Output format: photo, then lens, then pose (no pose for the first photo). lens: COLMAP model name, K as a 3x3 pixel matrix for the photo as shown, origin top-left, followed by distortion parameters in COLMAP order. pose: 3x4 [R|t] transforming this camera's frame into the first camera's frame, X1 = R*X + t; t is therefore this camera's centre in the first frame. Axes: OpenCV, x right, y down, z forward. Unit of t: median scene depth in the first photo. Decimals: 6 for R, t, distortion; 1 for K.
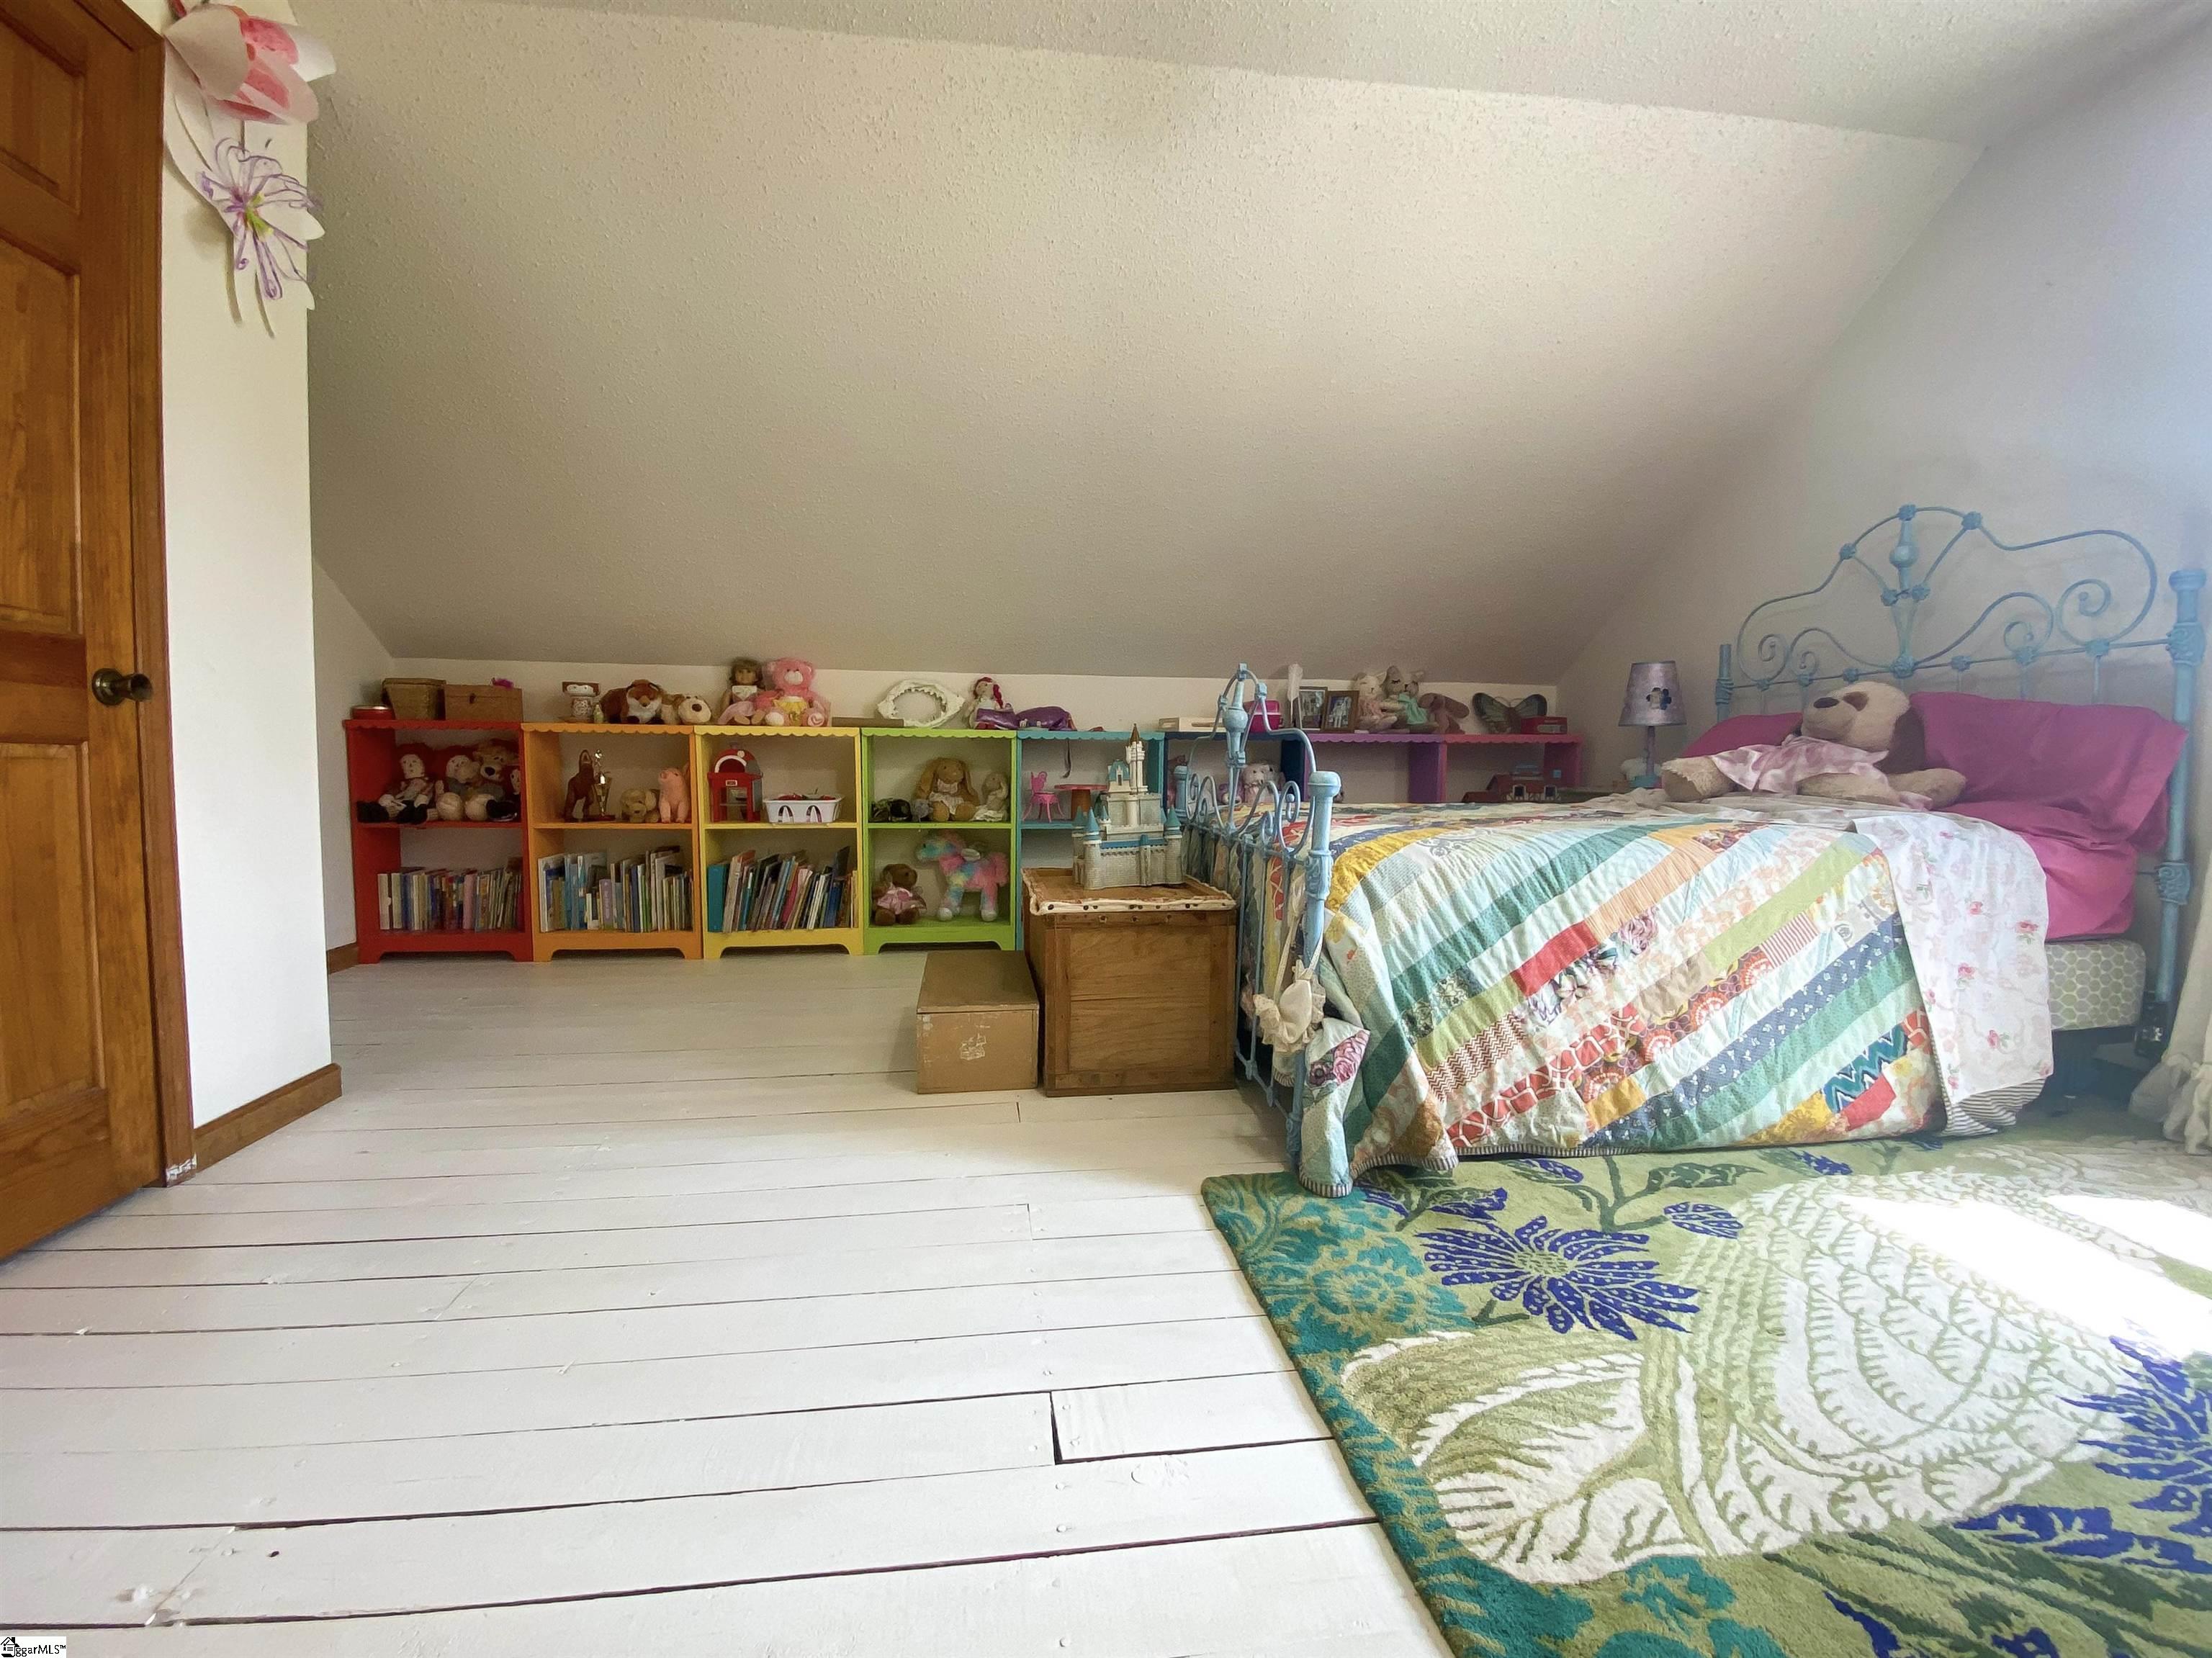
lens RADIAL K [[901.0, 0, 1103.6], [0, 901.0, 808.6], [0, 0, 1]] dist [0.003197, -0.006501]
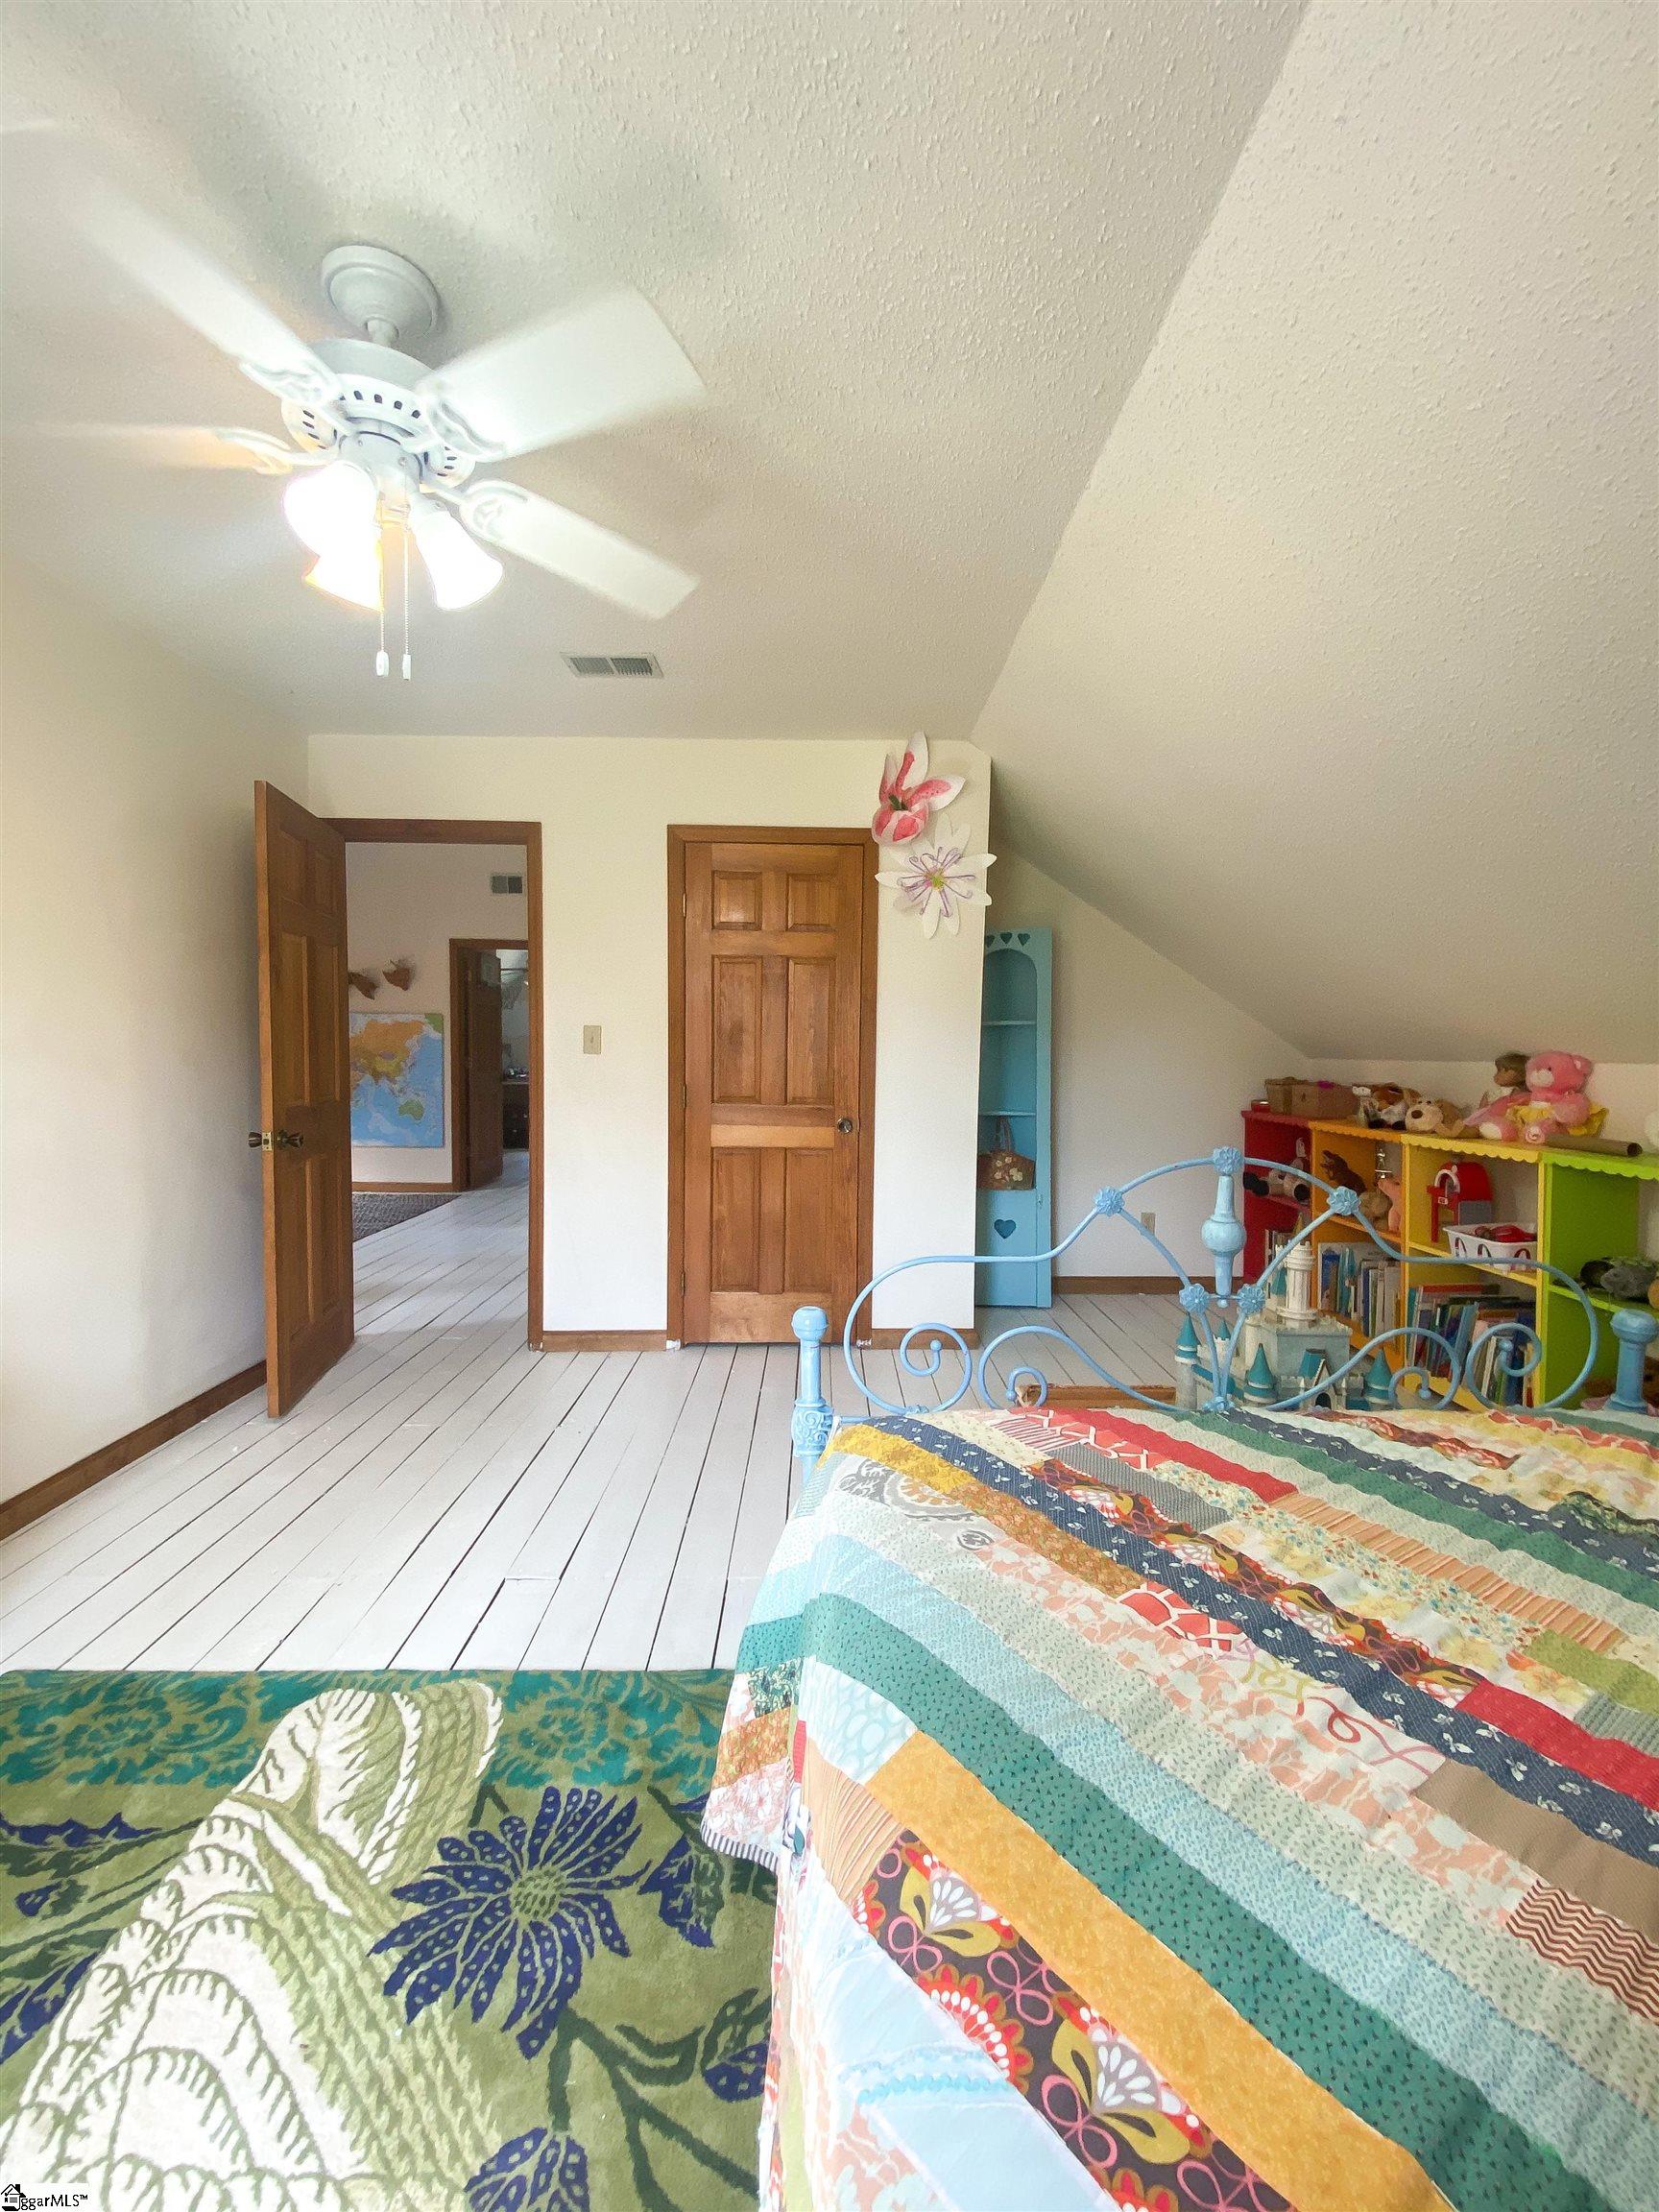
lens RADIAL K [[901.0, 0, 875.1], [0, 901.0, 1052.2], [0, 0, 1]] dist [0.003197, -0.006501]
pose [[-0.051932, 0.000241, -0.998651, 1.687577], [-0.078225, 0.996926, 0.004308, -0.457439], [0.995582, 0.078343, -0.051753, 1.616789]]
